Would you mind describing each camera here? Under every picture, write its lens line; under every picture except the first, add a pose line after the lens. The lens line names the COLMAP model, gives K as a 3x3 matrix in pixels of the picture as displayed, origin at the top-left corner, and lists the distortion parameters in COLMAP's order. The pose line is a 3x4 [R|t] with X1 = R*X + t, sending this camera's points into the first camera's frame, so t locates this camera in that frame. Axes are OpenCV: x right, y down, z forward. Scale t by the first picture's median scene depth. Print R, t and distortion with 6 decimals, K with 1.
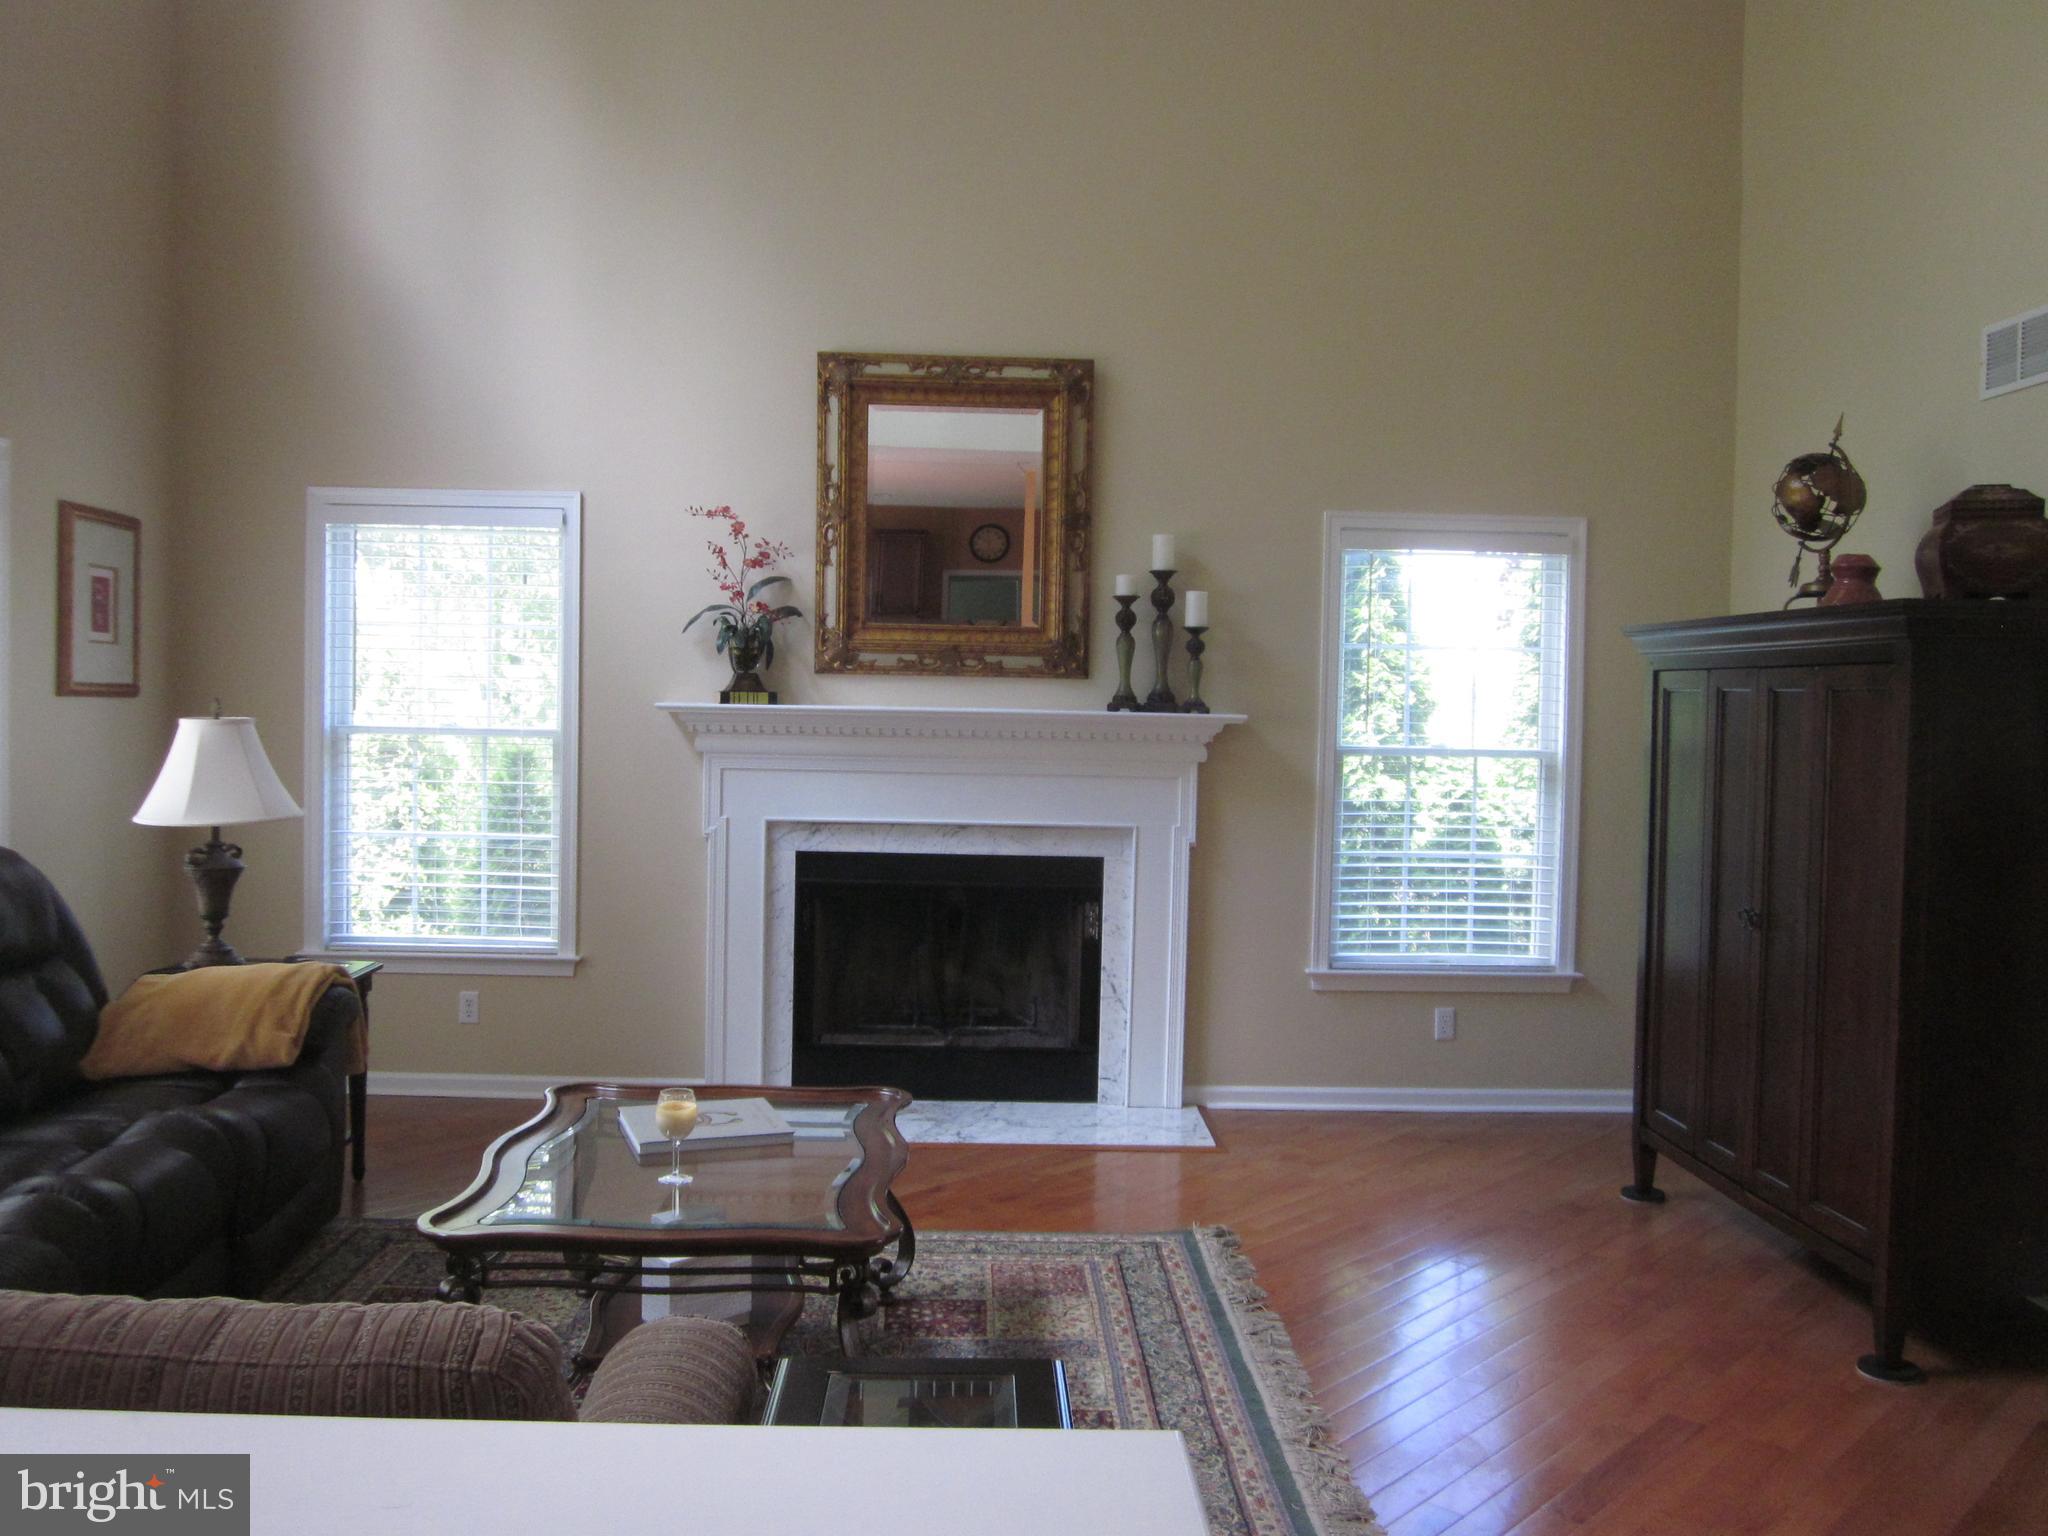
lens RADIAL K [[1704.1, 0, 1034.2], [0, 1704.1, 769.4], [0, 0, 1]] dist [-0.041822, 0.001006]
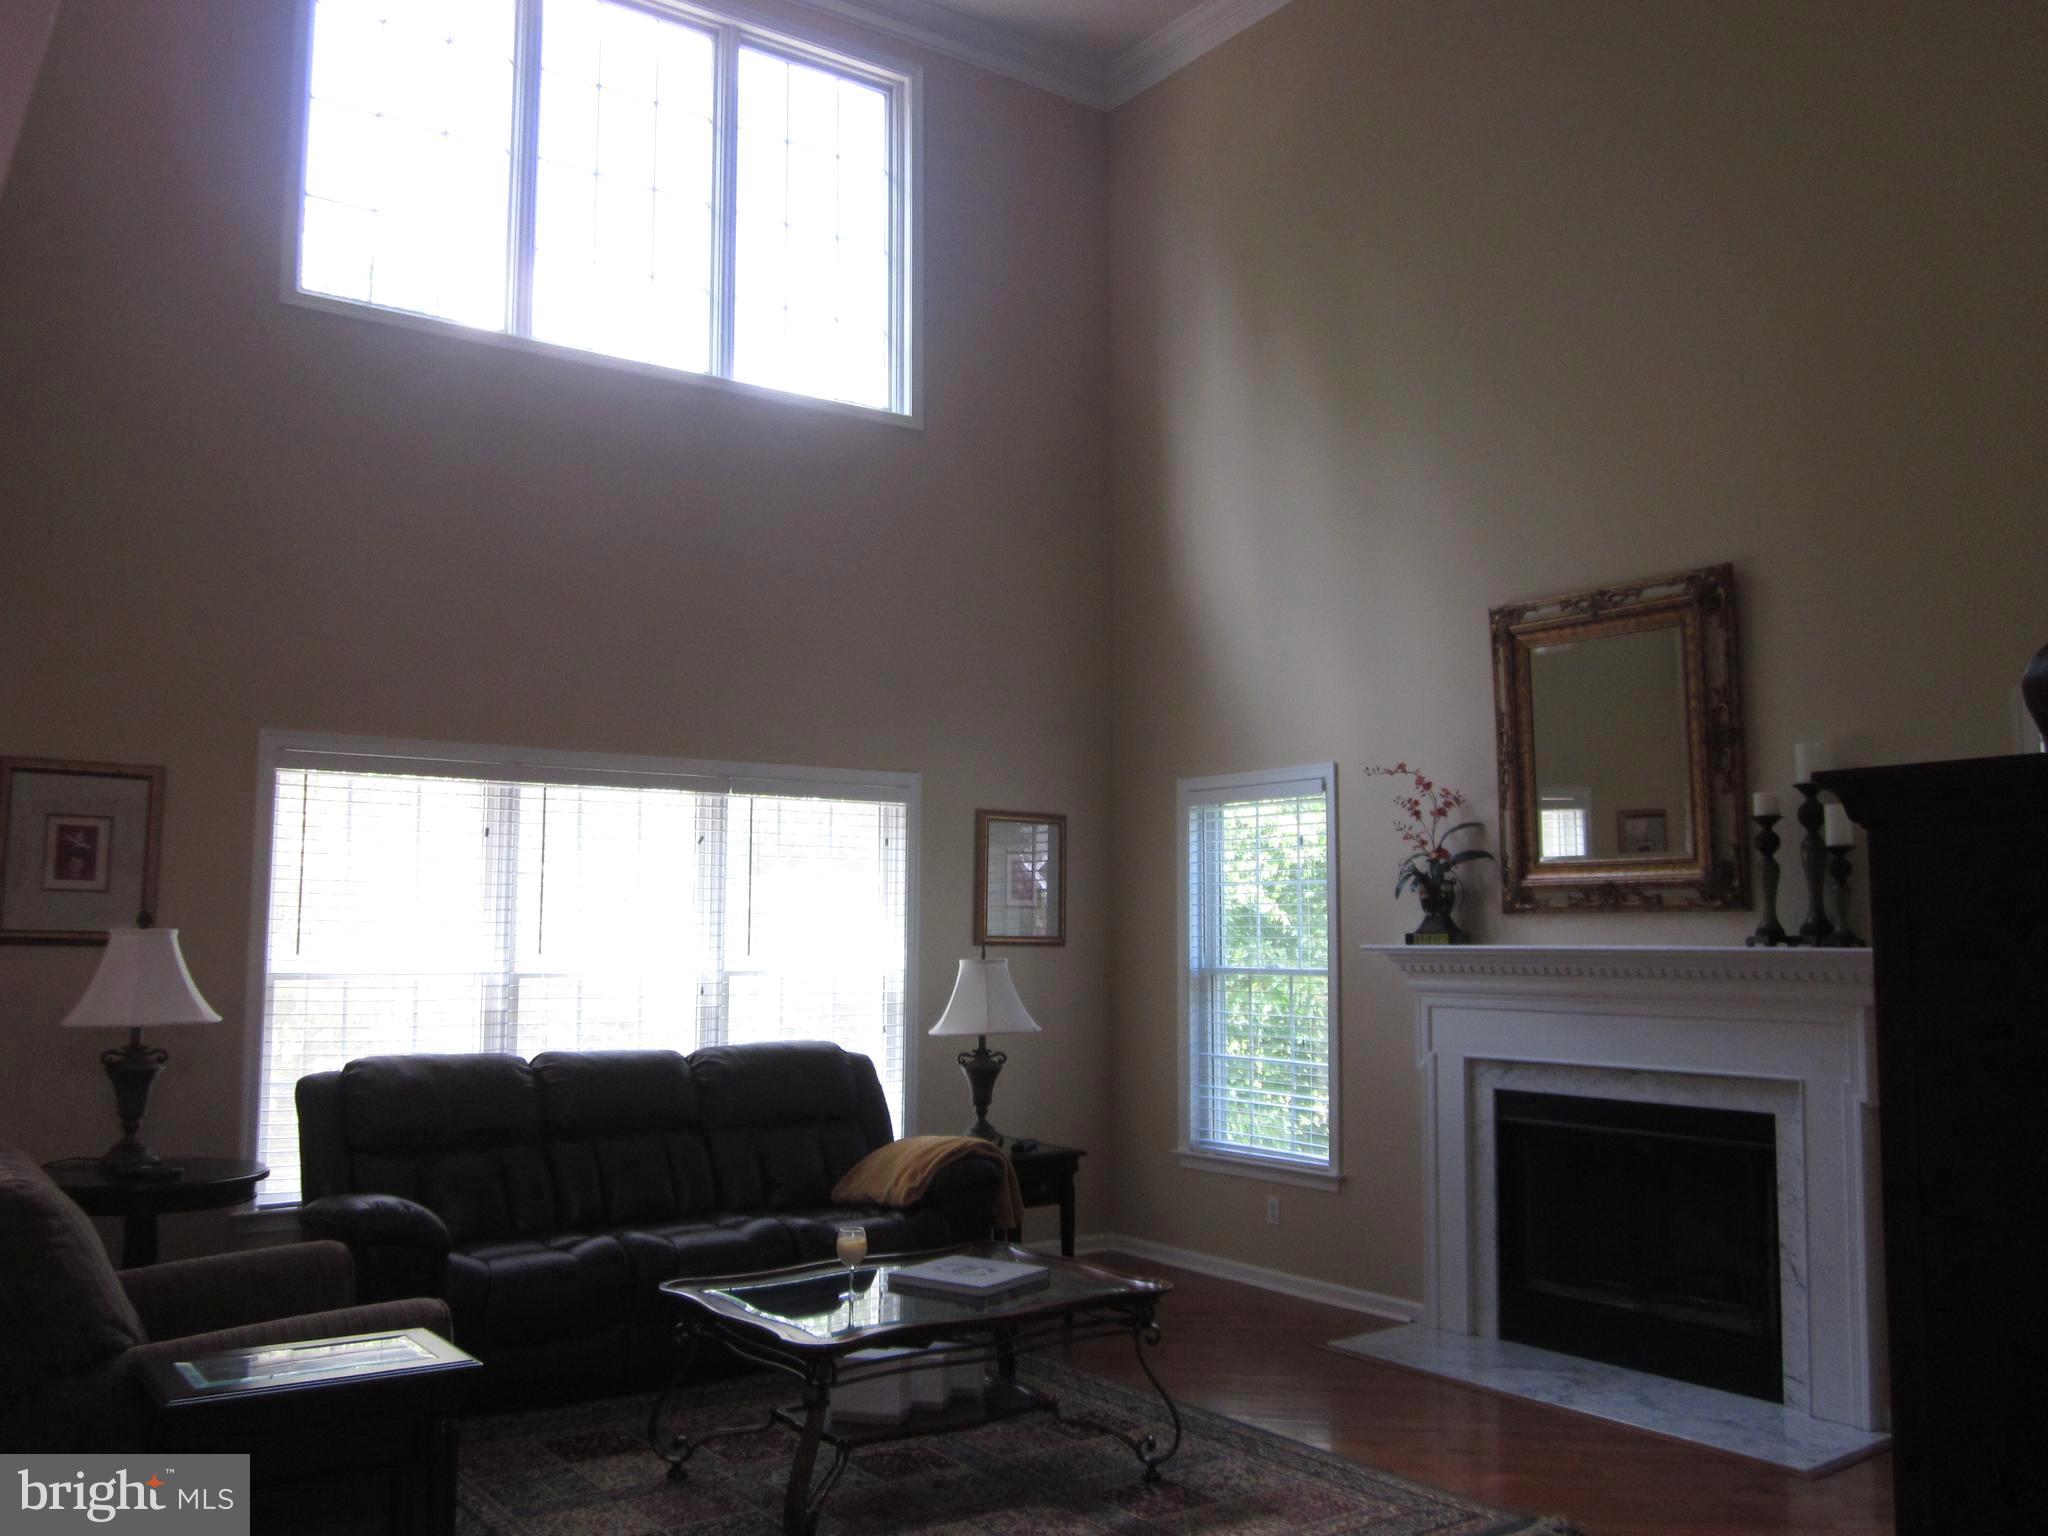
lens RADIAL K [[1704.1, 0, 1014.6], [0, 1704.1, 752.1], [0, 0, 1]] dist [-0.041822, 0.001006]
pose [[0.558976, -0.106968, -0.822255, 0.563633], [-0.029975, 0.988389, -0.148958, 0.008616], [0.828642, 0.107911, 0.549280, 0.184670]]
